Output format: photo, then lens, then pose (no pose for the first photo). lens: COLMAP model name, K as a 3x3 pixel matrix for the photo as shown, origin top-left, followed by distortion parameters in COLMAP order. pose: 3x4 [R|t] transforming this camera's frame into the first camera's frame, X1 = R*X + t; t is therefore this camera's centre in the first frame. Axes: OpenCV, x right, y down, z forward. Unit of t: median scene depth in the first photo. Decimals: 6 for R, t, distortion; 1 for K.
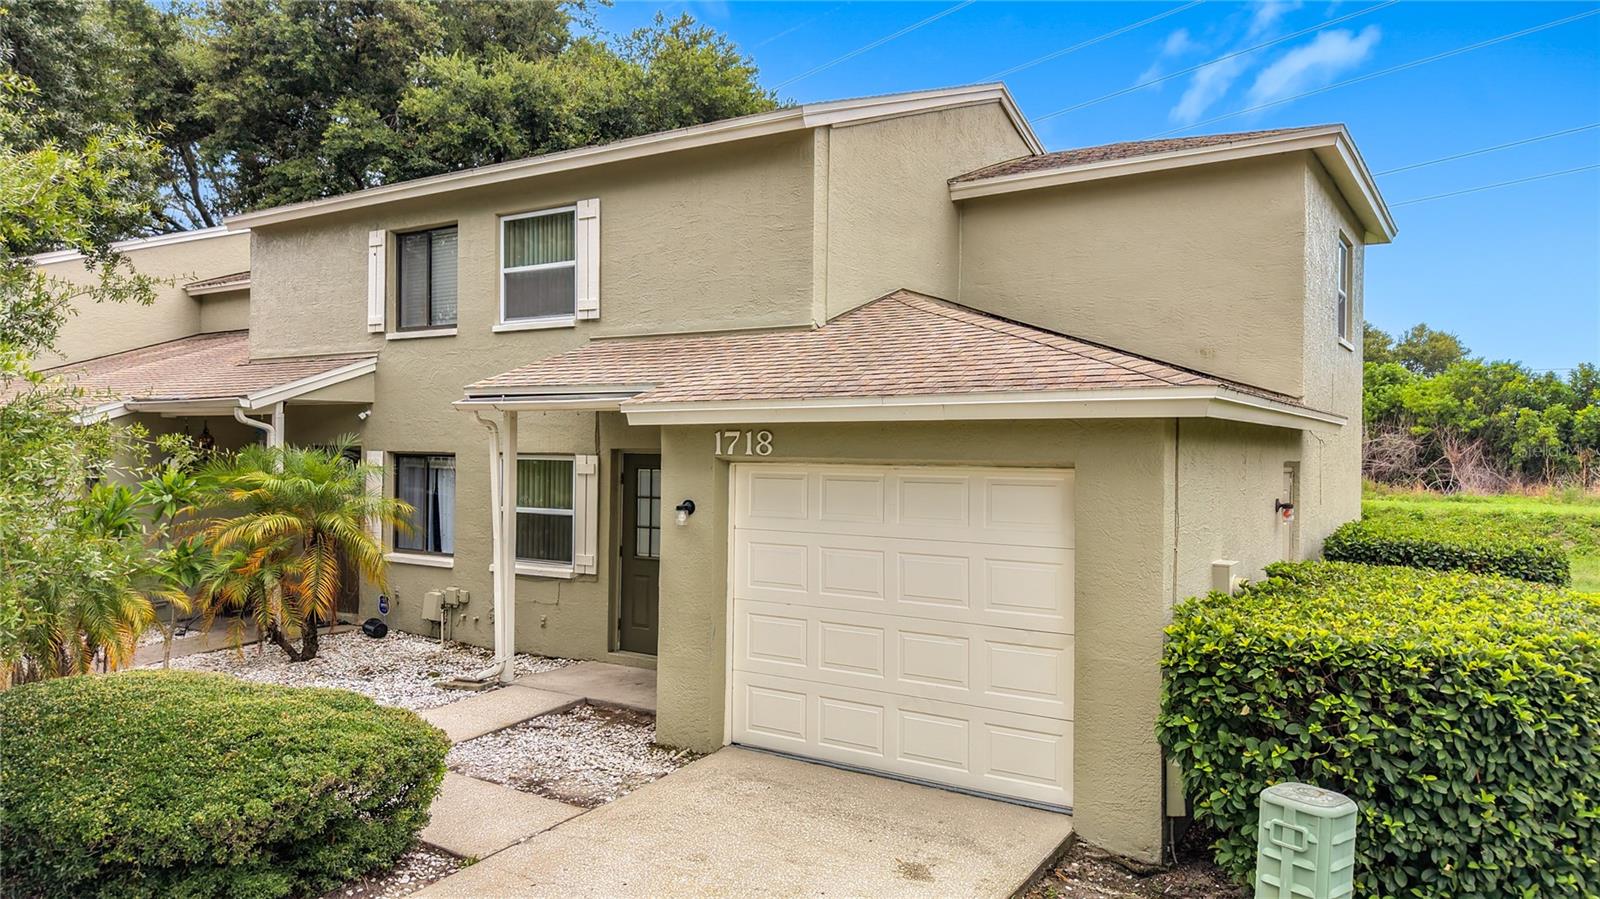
lens RADIAL K [[1087.0, 0, 797.1], [0, 1087.0, 452.8], [0, 0, 1]] dist [0.019051, -0.003054]
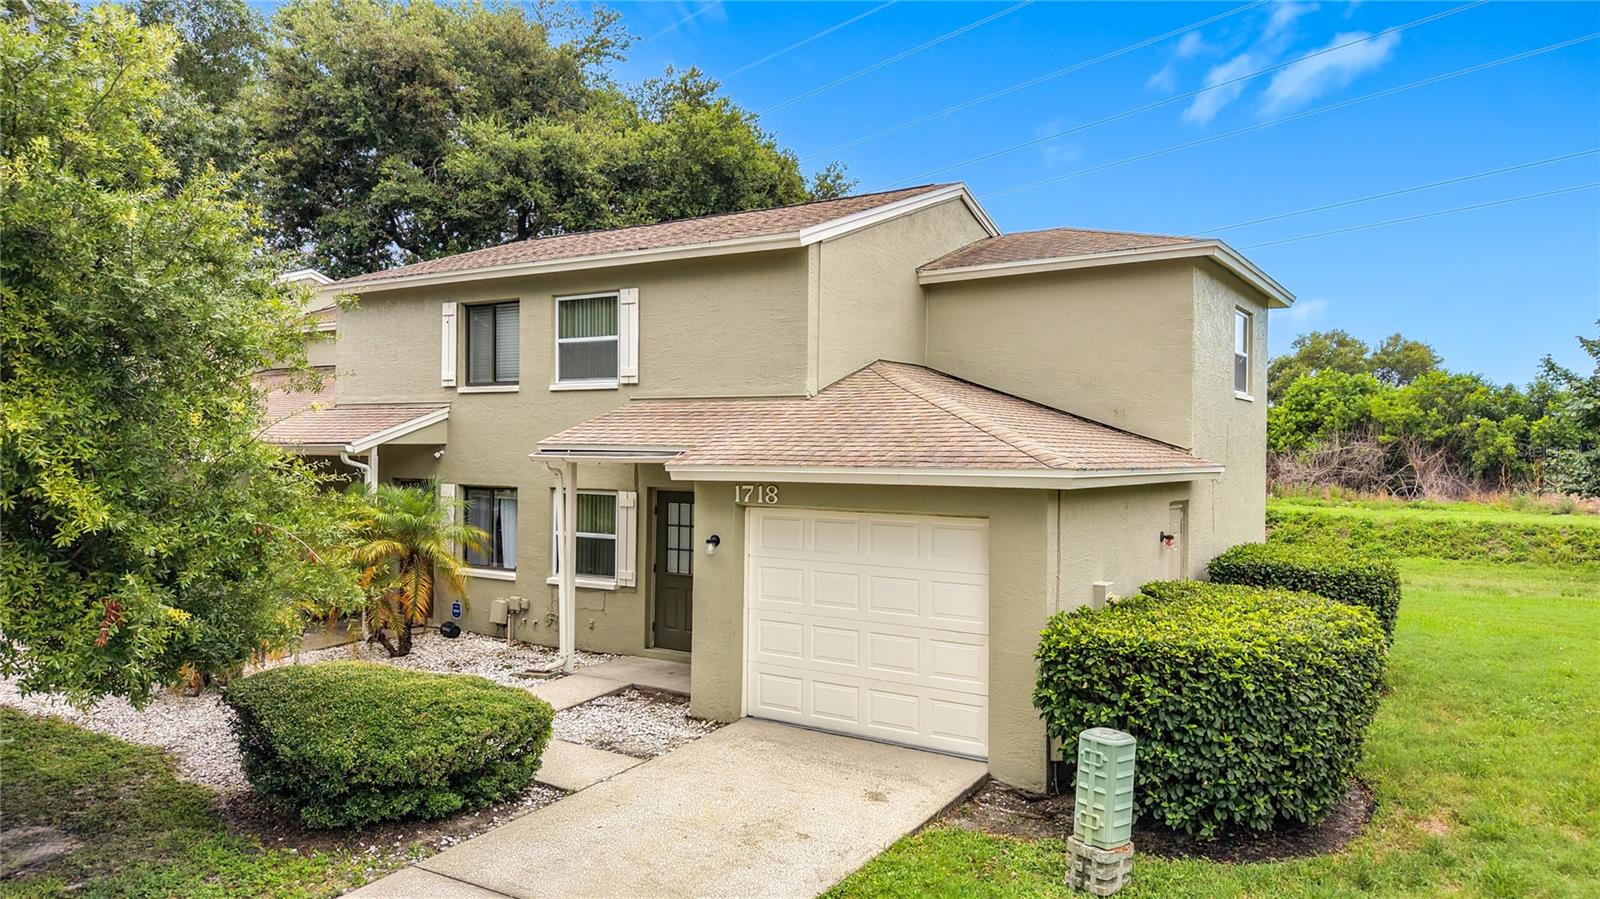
lens RADIAL K [[1084.8, 0, 800.0], [0, 1084.8, 449.5], [0, 0, 1]] dist [0.043427, -0.036663]
pose [[0.999980, 0.000650, 0.006278, -0.002675], [-0.000640, 0.999999, -0.001549, -0.052227], [-0.006279, 0.001545, 0.999979, -0.297129]]
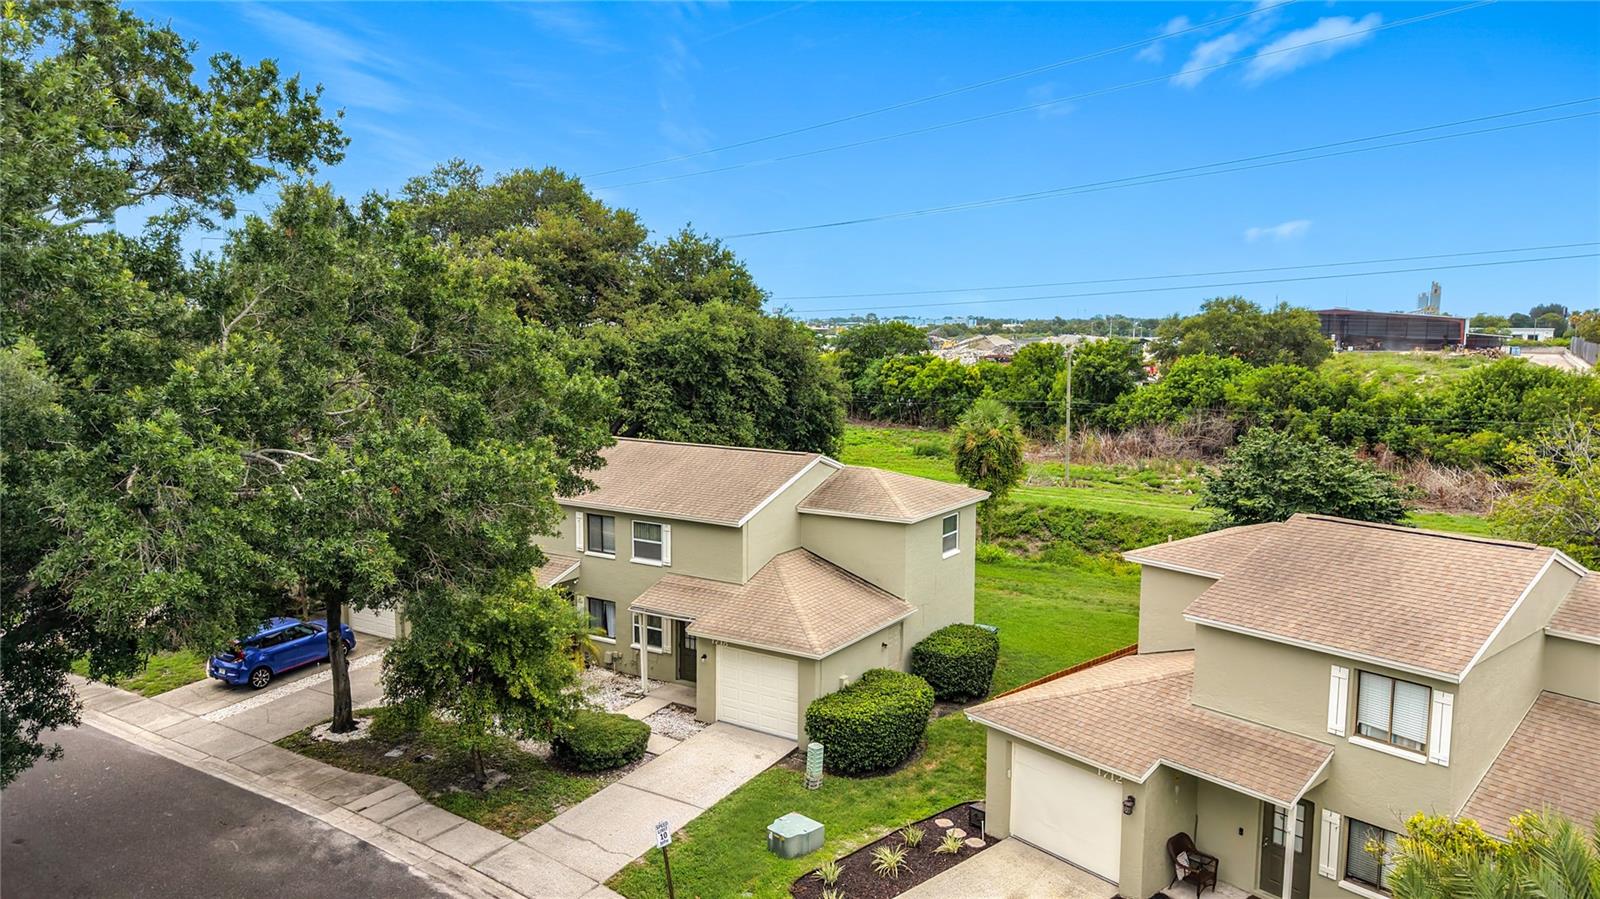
lens RADIAL K [[1084.8, 0, 800.0], [0, 1084.8, 449.5], [0, 0, 1]] dist [0.043427, -0.036663]
pose [[0.999962, -0.003158, 0.008111, 0.157782], [0.002189, 0.993160, 0.116745, -0.883662], [-0.008425, -0.116722, 0.993129, -2.095412]]
